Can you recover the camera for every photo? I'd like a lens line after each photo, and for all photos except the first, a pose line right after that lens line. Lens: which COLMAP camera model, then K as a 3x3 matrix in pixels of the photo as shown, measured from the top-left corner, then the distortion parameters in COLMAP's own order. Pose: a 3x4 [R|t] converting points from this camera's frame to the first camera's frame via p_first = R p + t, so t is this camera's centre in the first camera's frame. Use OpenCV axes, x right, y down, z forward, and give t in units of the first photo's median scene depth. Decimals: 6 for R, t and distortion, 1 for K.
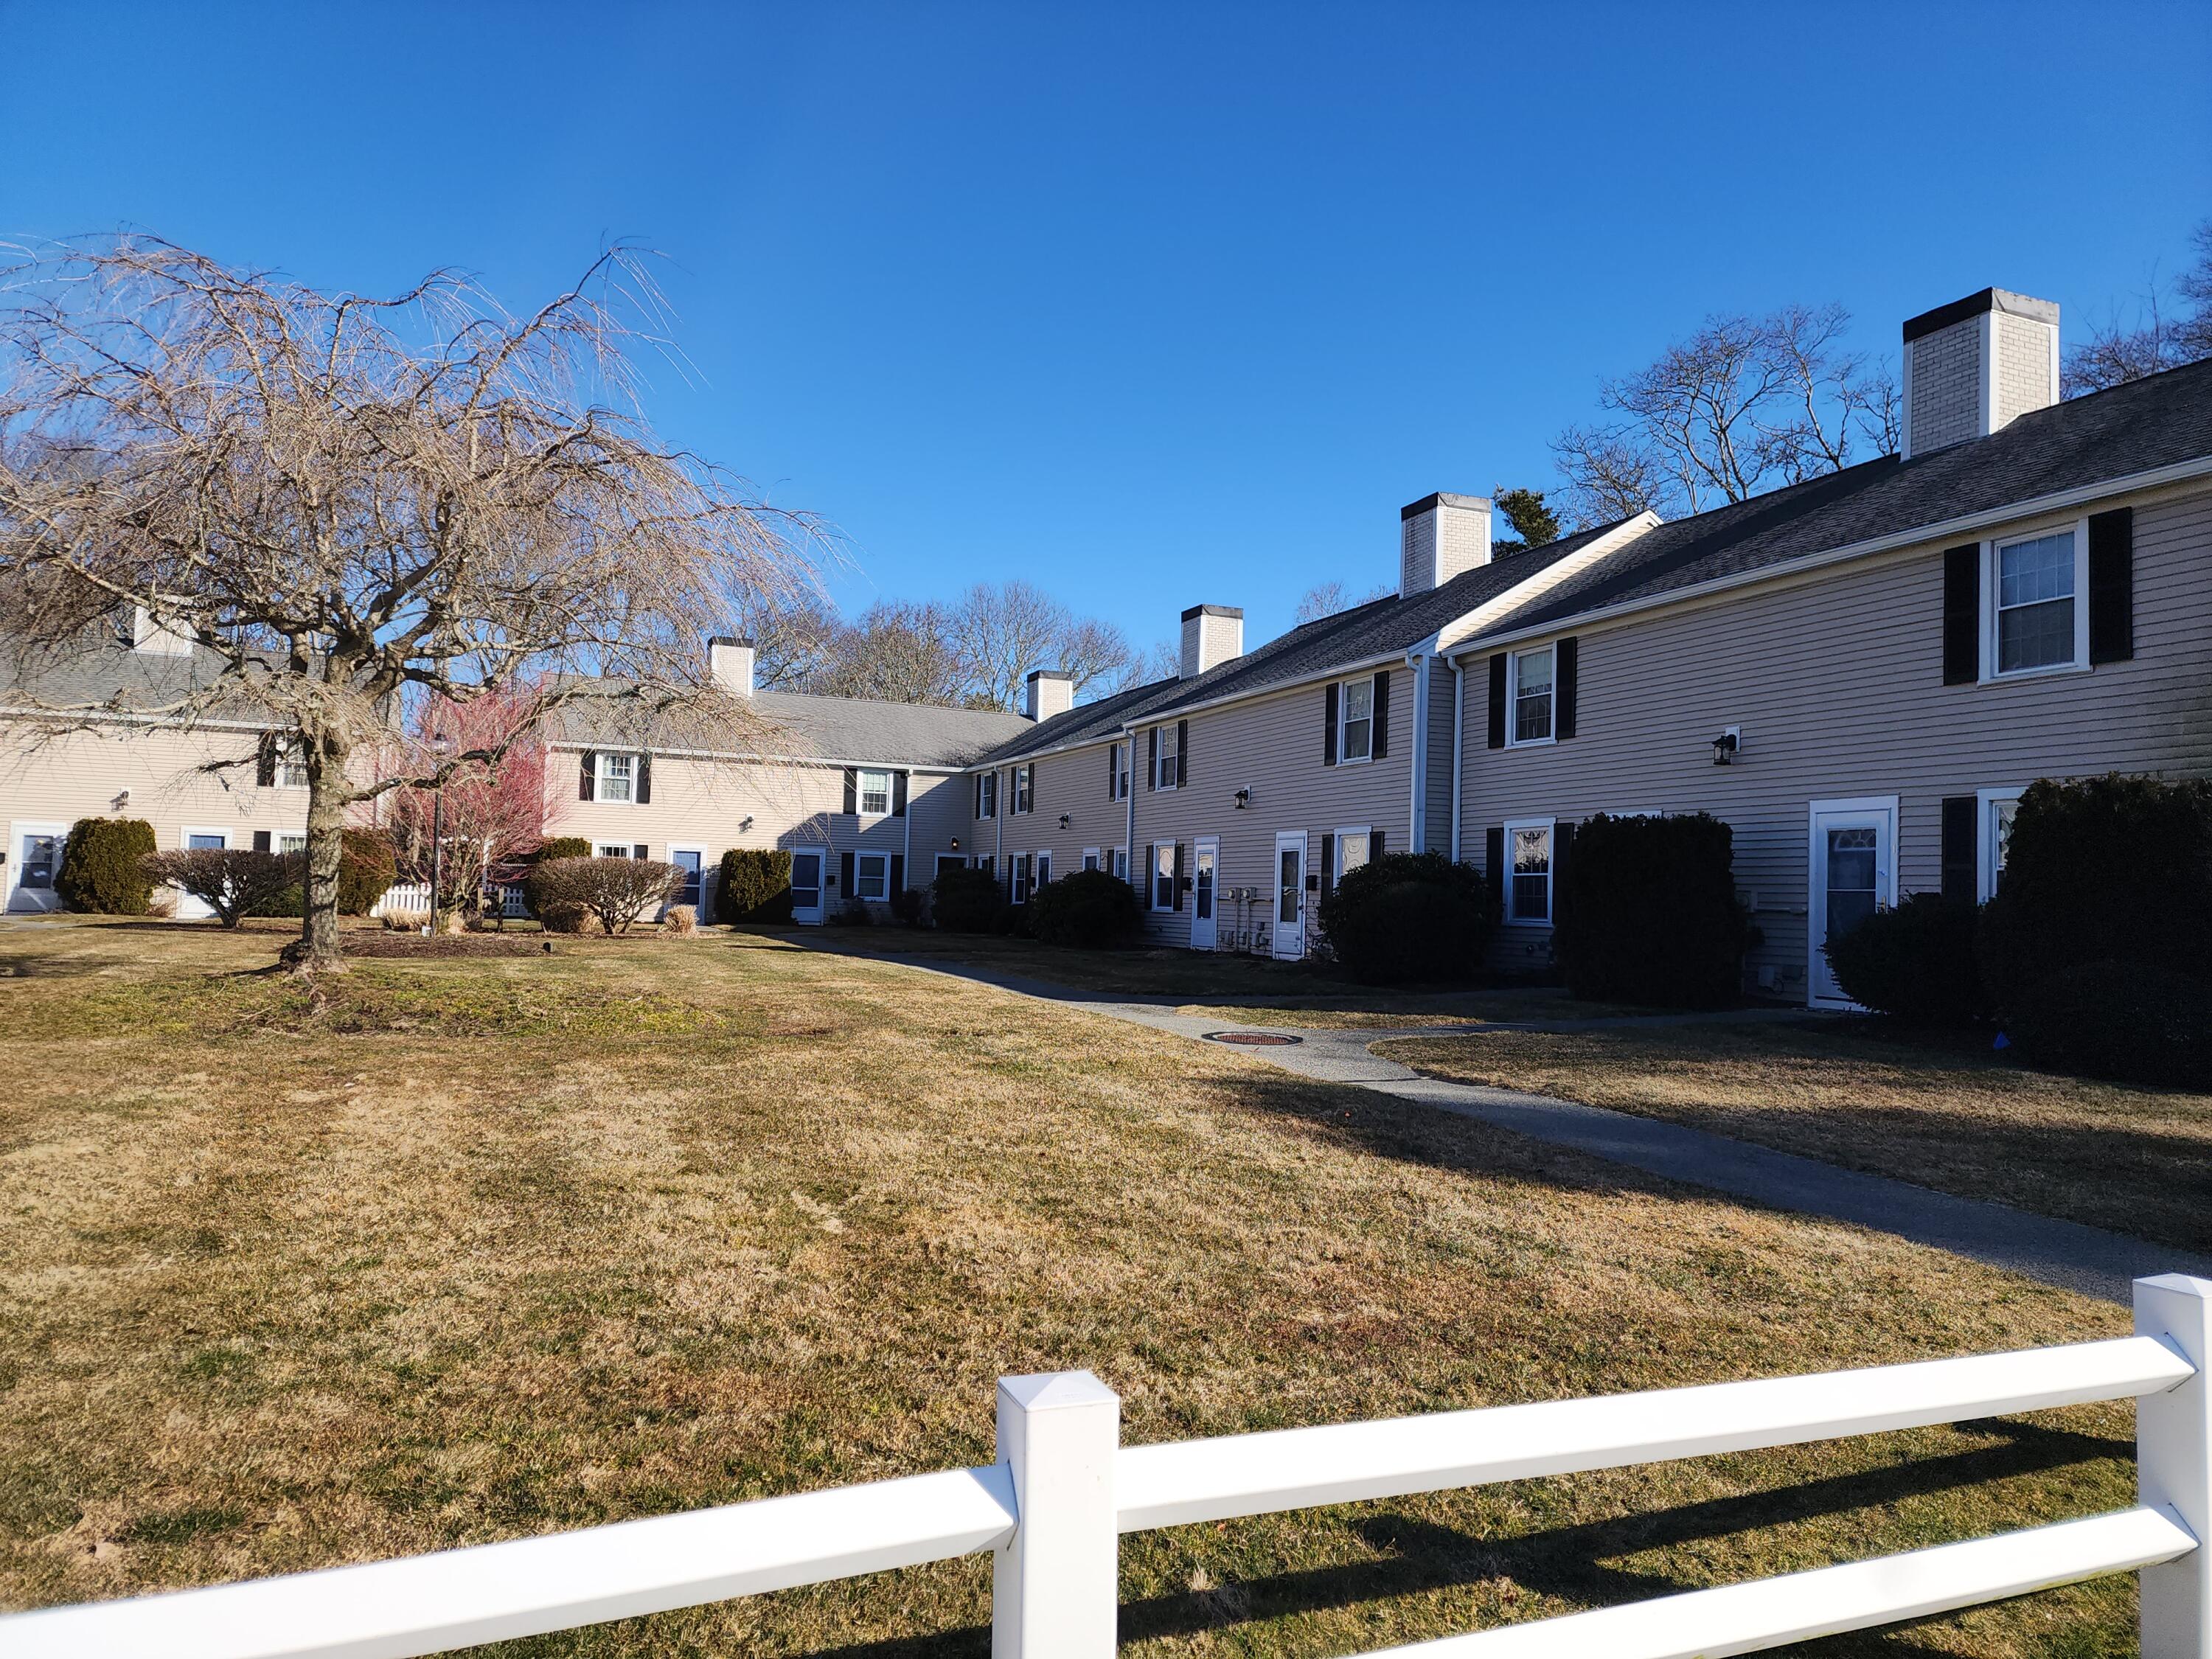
lens RADIAL K [[1455.0, 0, 1106.0], [0, 1455.0, 829.5], [0, 0, 1]] dist [0.164912, -0.227070]
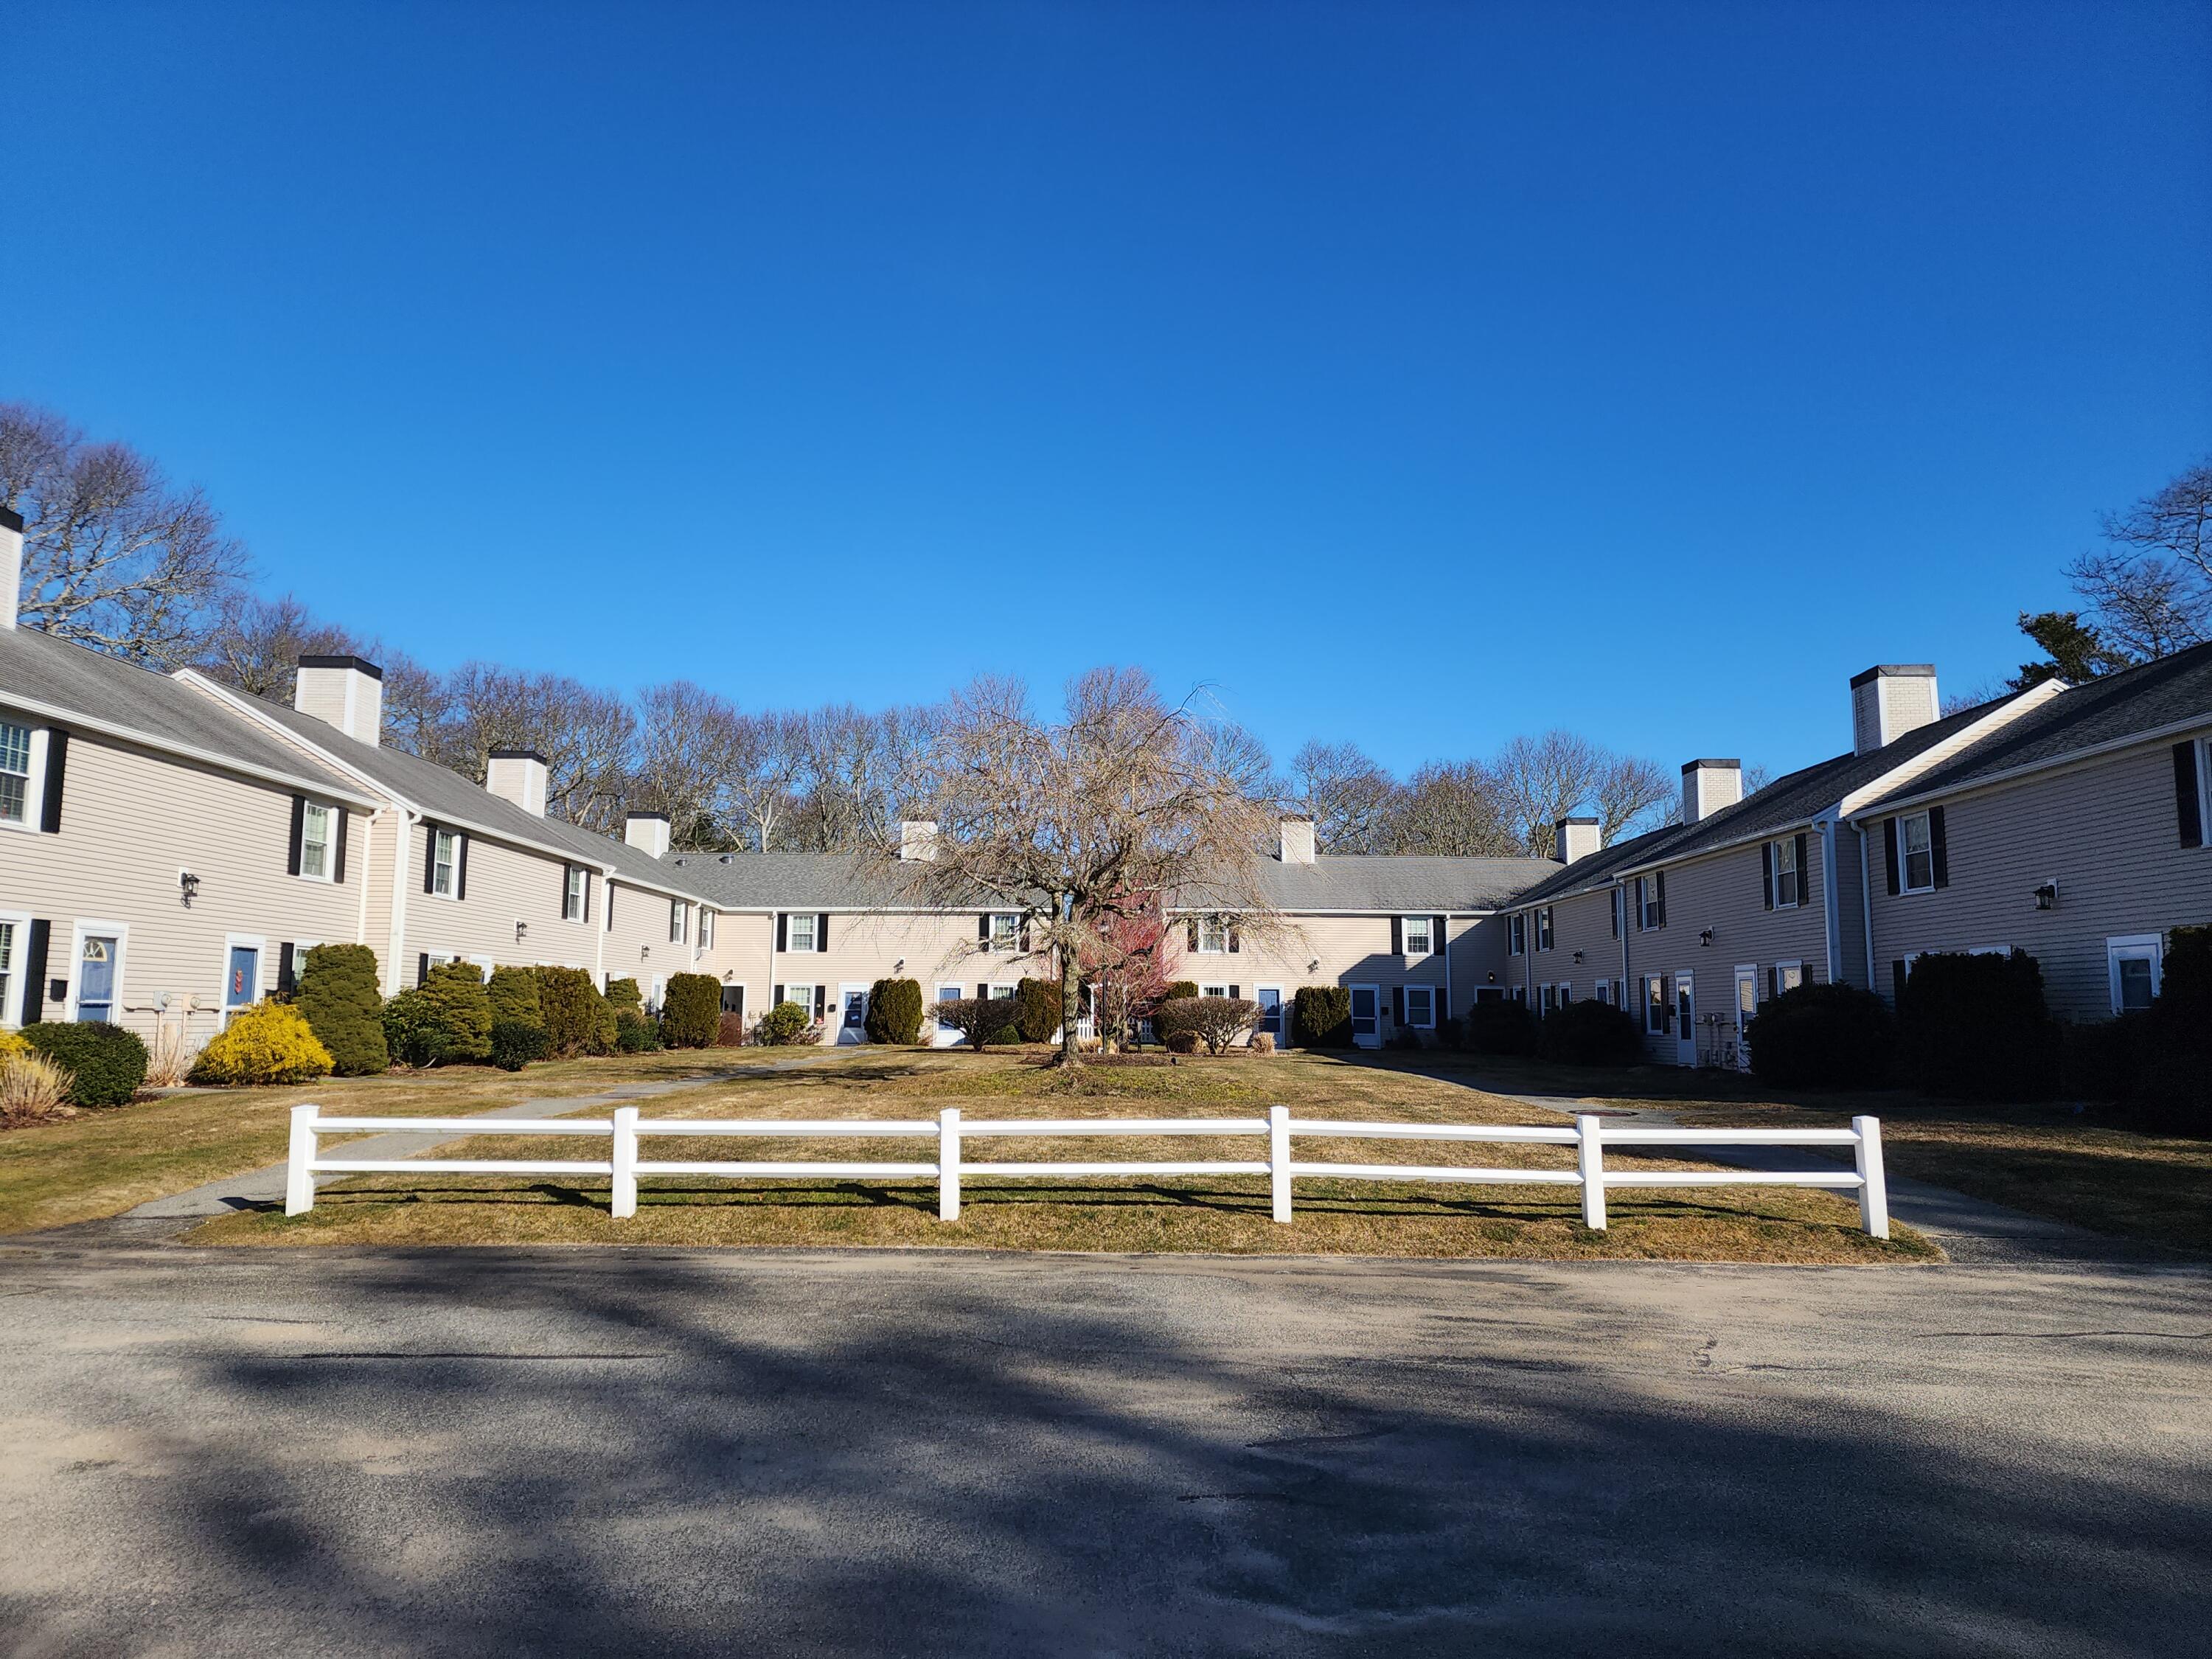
lens RADIAL K [[1480.2, 0, 1101.9], [0, 1480.2, 832.9], [0, 0, 1]] dist [0.083827, -0.068689]
pose [[0.920828, -0.067518, -0.384080, 0.090360], [0.035433, 0.995310, -0.090019, -0.010724], [0.388357, 0.069283, 0.918901, -0.258598]]
